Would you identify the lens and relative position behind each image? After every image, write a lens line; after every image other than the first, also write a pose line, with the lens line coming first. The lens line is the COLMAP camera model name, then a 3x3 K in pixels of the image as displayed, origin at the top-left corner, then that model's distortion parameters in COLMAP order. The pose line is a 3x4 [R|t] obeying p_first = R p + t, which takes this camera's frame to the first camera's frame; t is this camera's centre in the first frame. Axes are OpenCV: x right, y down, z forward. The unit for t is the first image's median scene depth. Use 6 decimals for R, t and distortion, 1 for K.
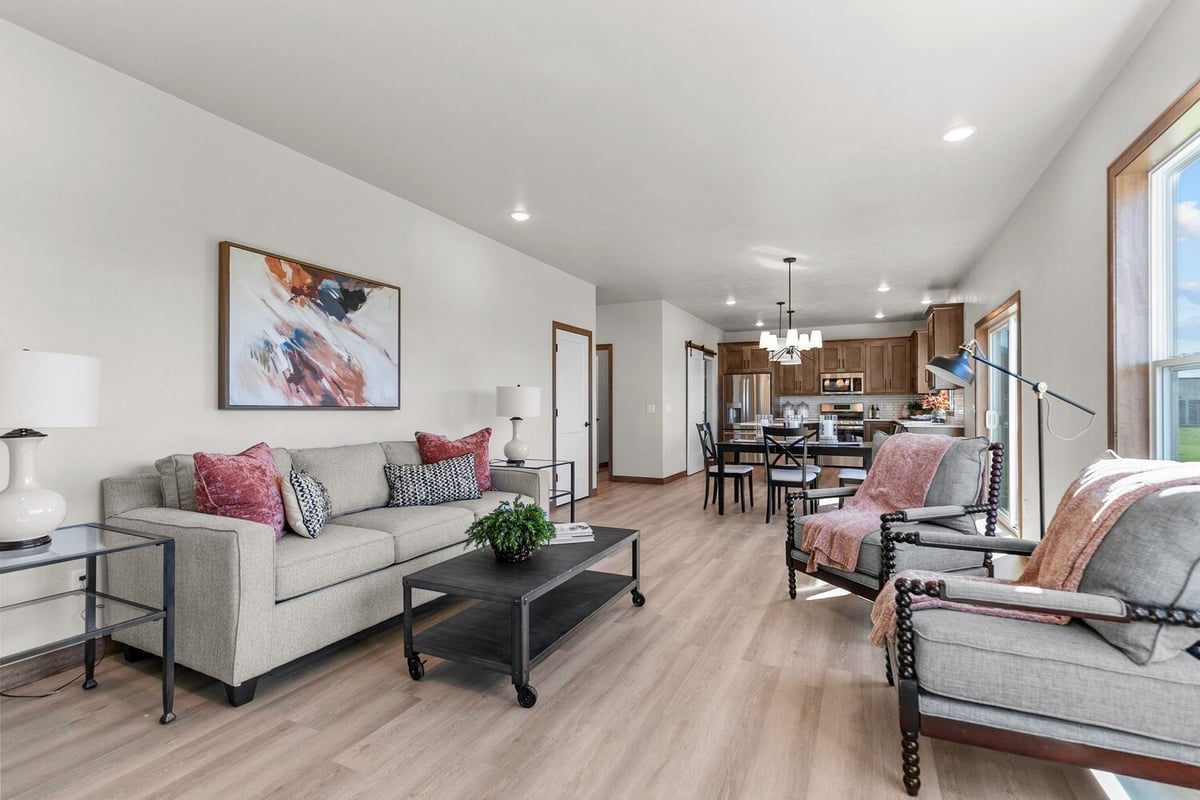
lens RADIAL K [[543.8, 0, 605.4], [0, 543.8, 402.6], [0, 0, 1]] dist [0.004118, 0.000234]
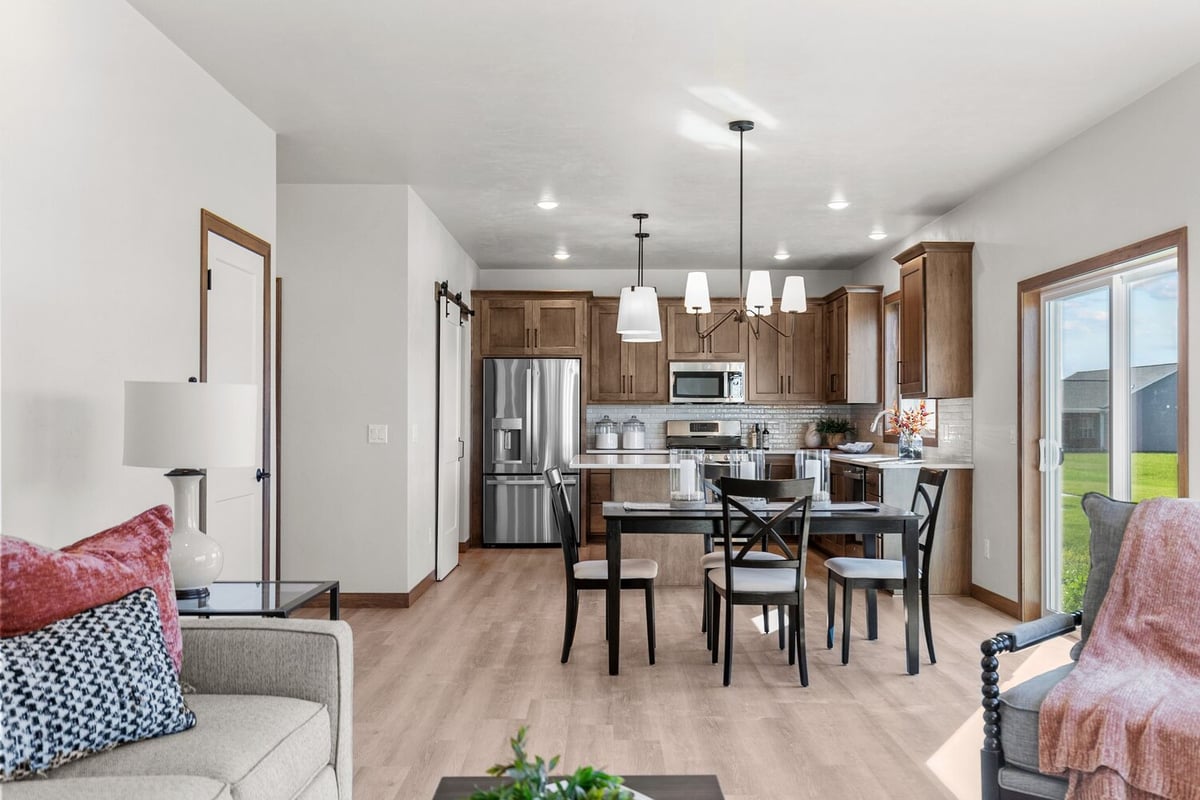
lens RADIAL K [[1098.6, 0, 600.0], [0, 1098.6, 400.0], [0, 0, 1]] dist [0.018240, 0.006666]
pose [[0.899046, 0.010939, 0.437717, -0.129032], [-0.006613, 0.999913, -0.011405, -0.006236], [-0.437804, 0.007359, 0.899040, 0.125881]]
